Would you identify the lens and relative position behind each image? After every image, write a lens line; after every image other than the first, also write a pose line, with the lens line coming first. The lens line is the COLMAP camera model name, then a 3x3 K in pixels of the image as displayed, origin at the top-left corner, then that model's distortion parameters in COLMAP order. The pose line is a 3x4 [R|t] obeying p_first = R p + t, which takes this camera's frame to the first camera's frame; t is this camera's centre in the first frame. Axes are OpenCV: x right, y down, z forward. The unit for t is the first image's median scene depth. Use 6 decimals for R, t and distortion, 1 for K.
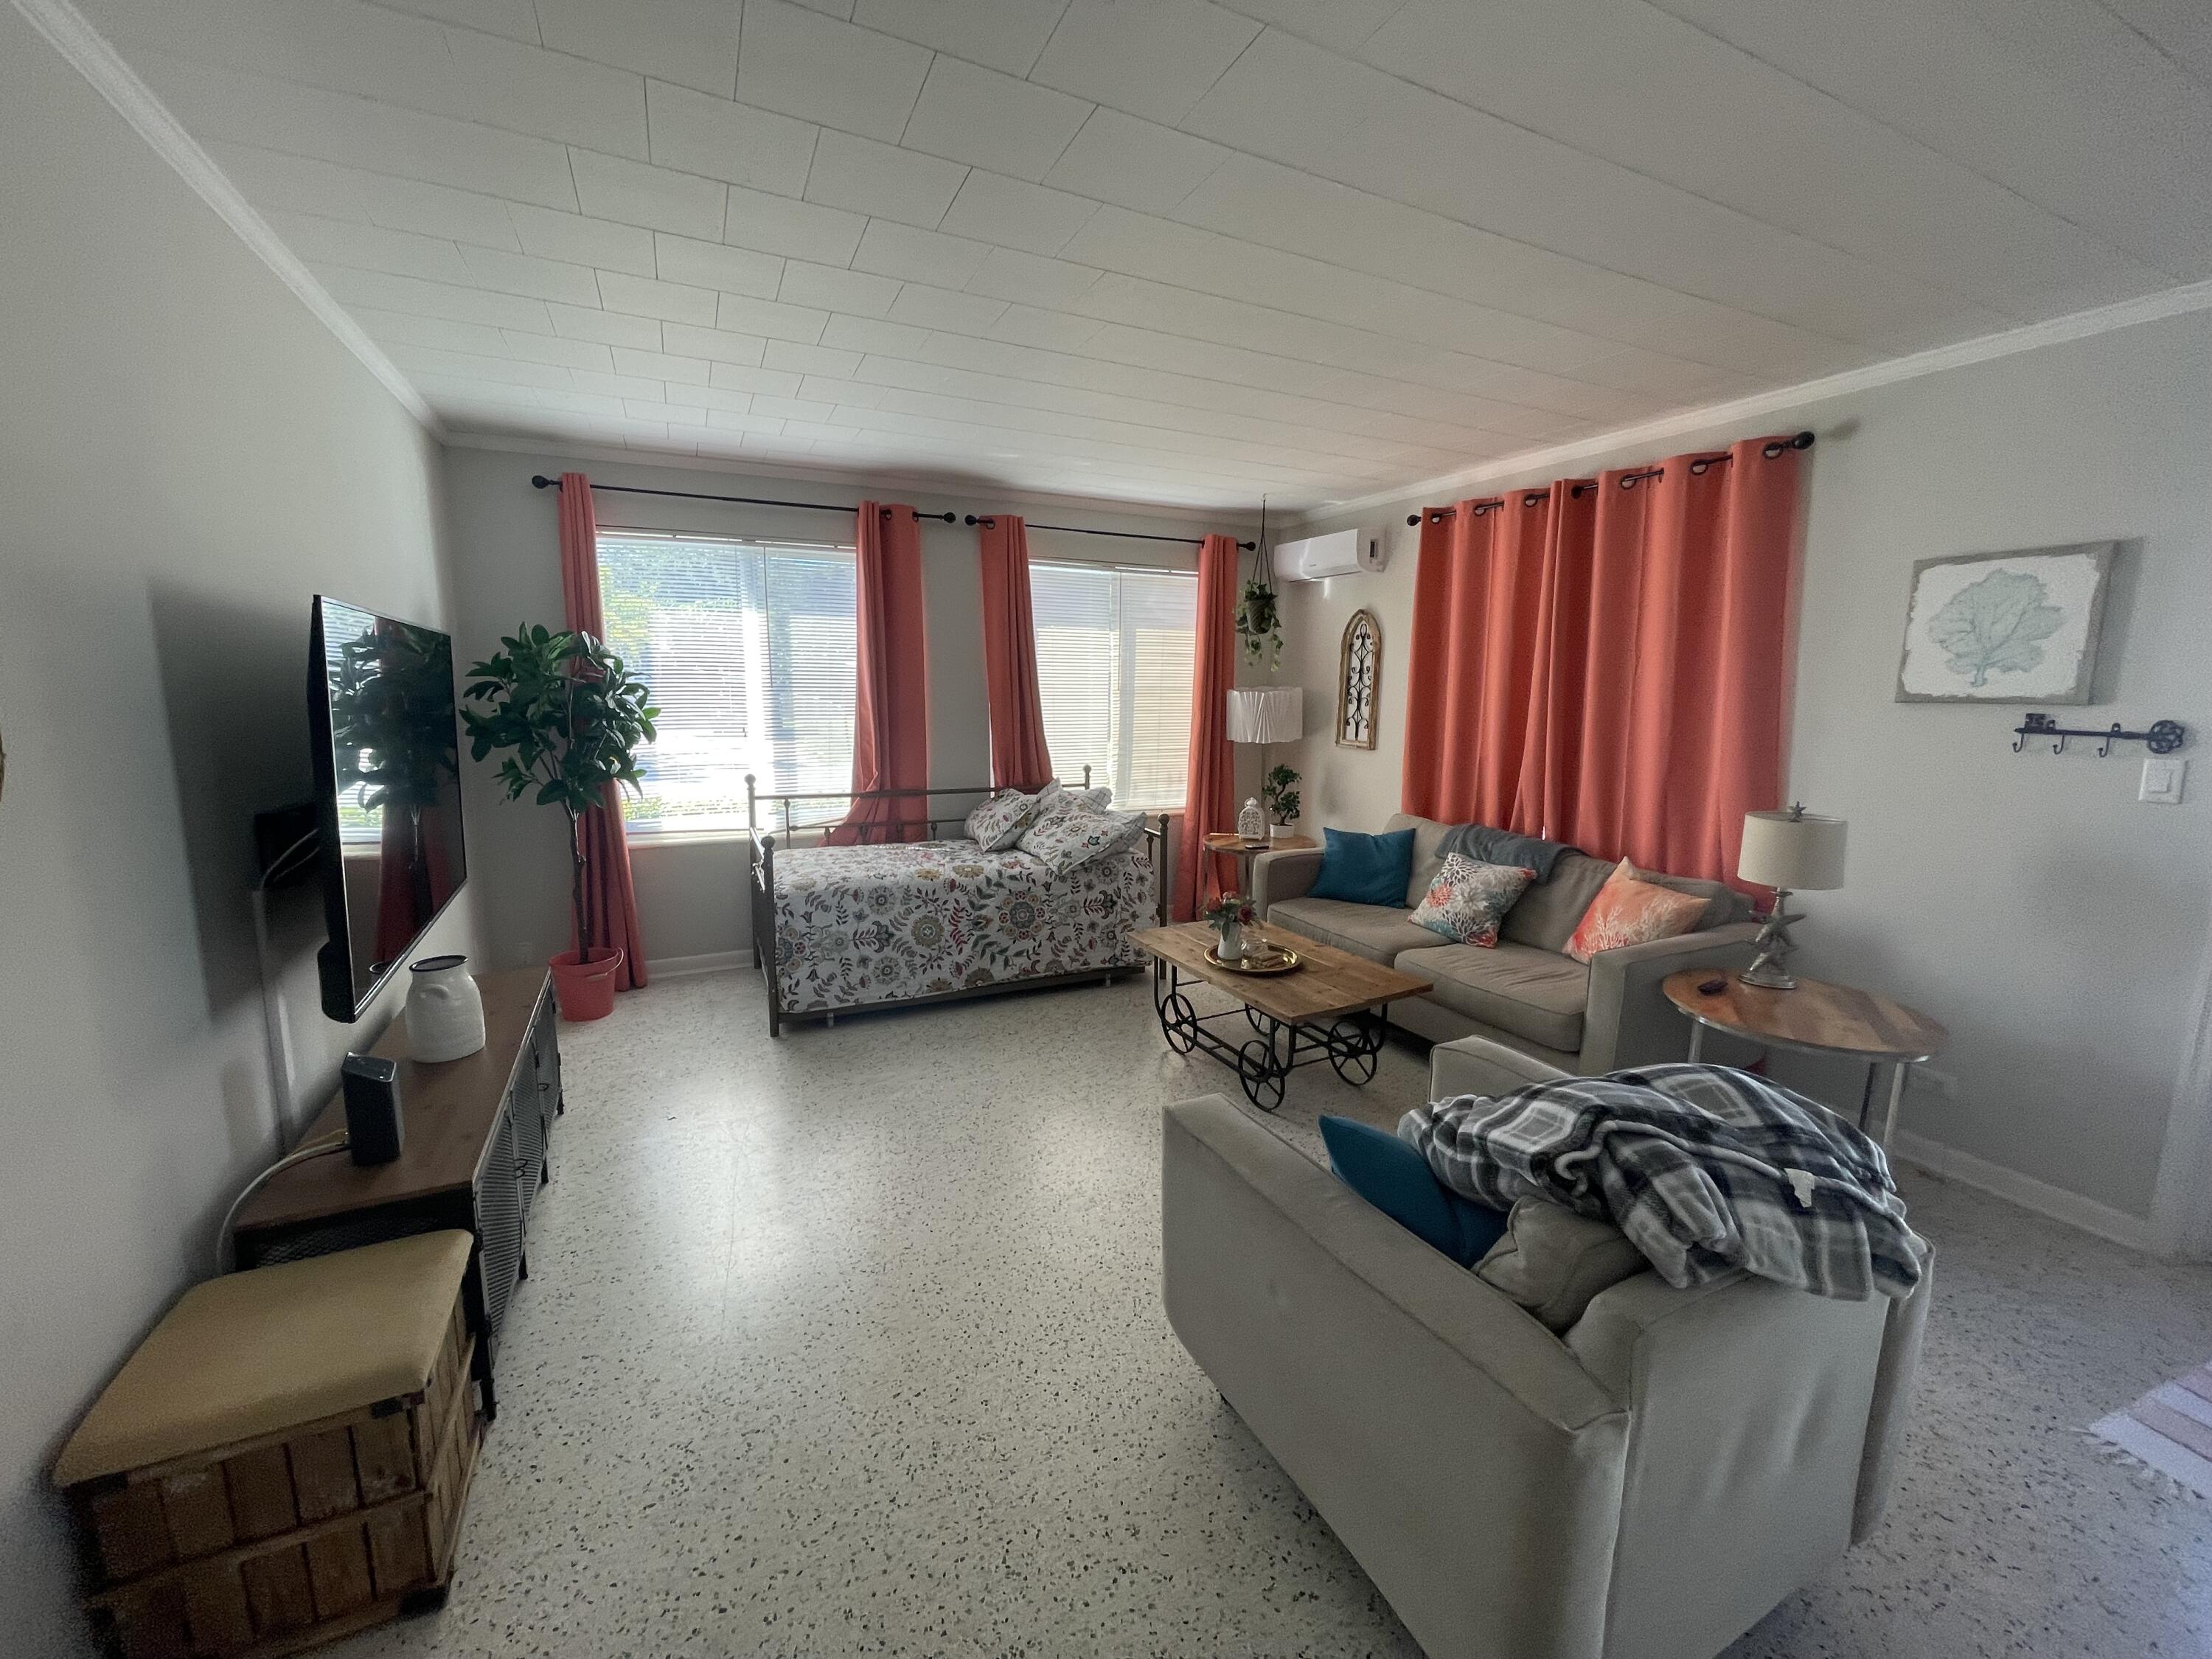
lens RADIAL K [[885.1, 0, 1109.2], [0, 885.1, 824.9], [0, 0, 1]] dist [-0.000714, -0.000347]
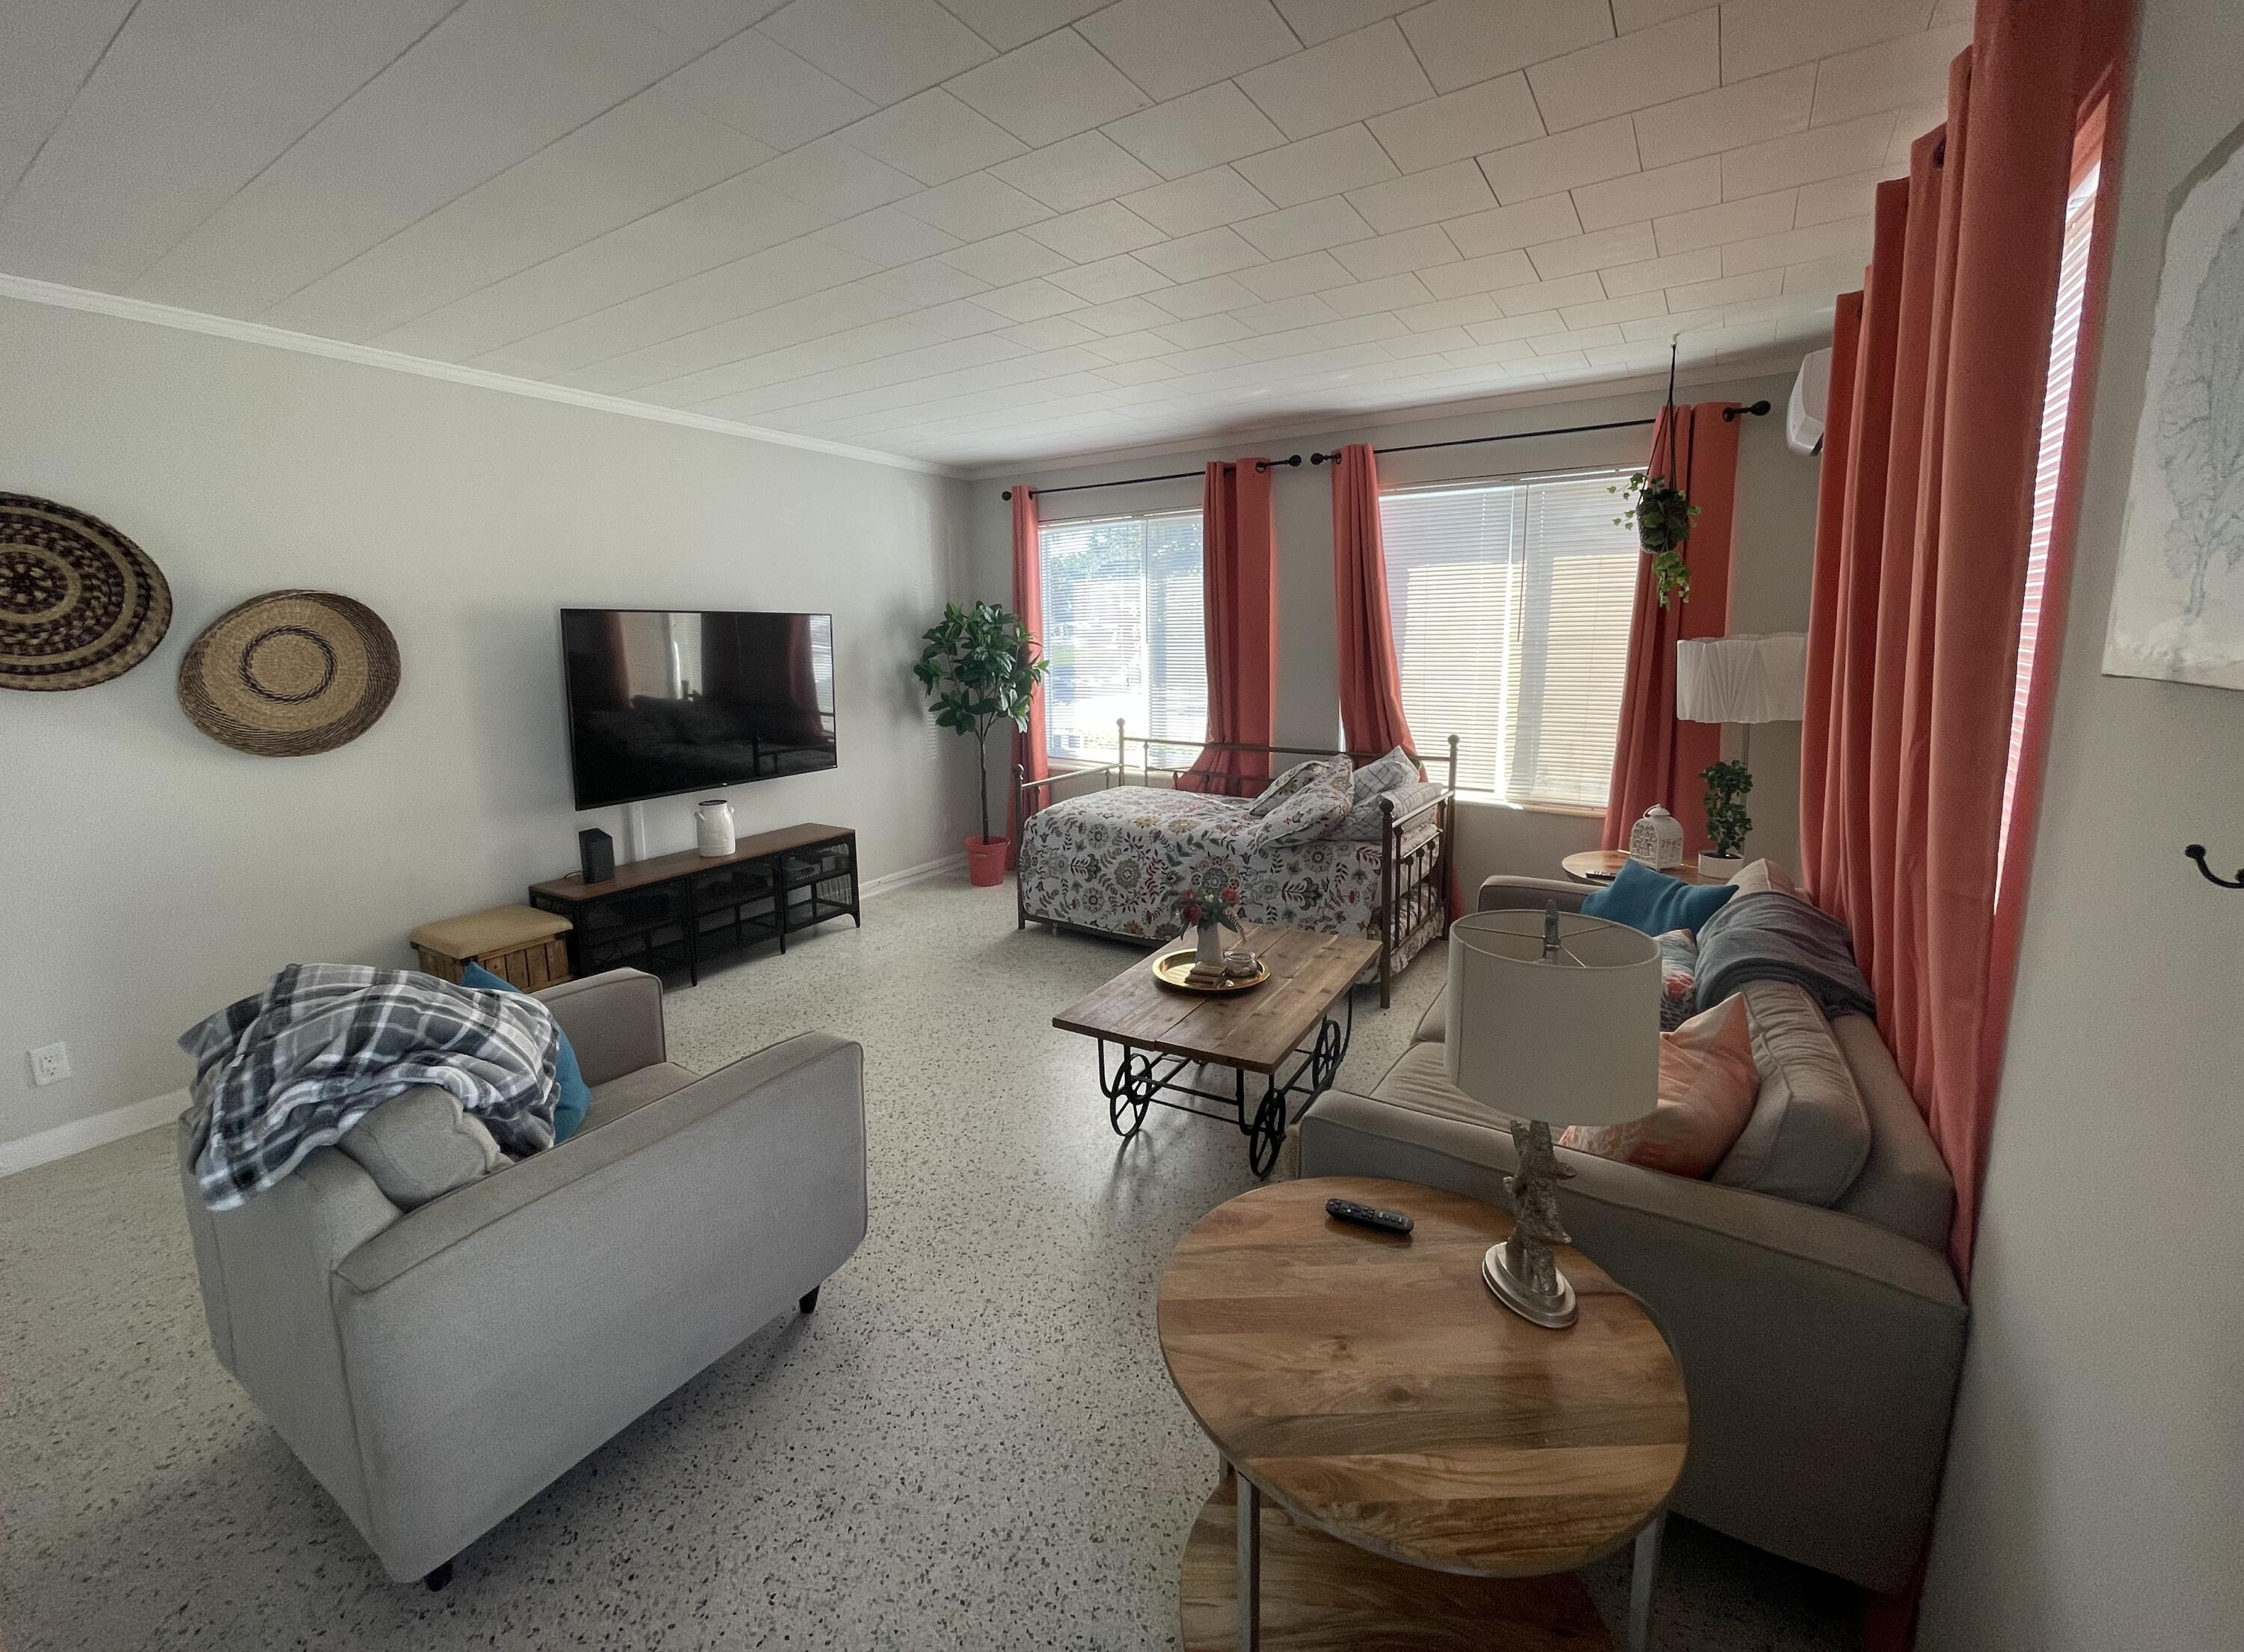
lens RADIAL K [[915.8, 0, 1123.9], [0, 915.8, 792.4], [0, 0, 1]] dist [-0.000759, -0.000153]
pose [[0.506074, 0.127401, -0.853029, 0.641823], [-0.117621, 0.989985, 0.078075, -0.055085], [0.854433, 0.060822, 0.515990, 0.383448]]
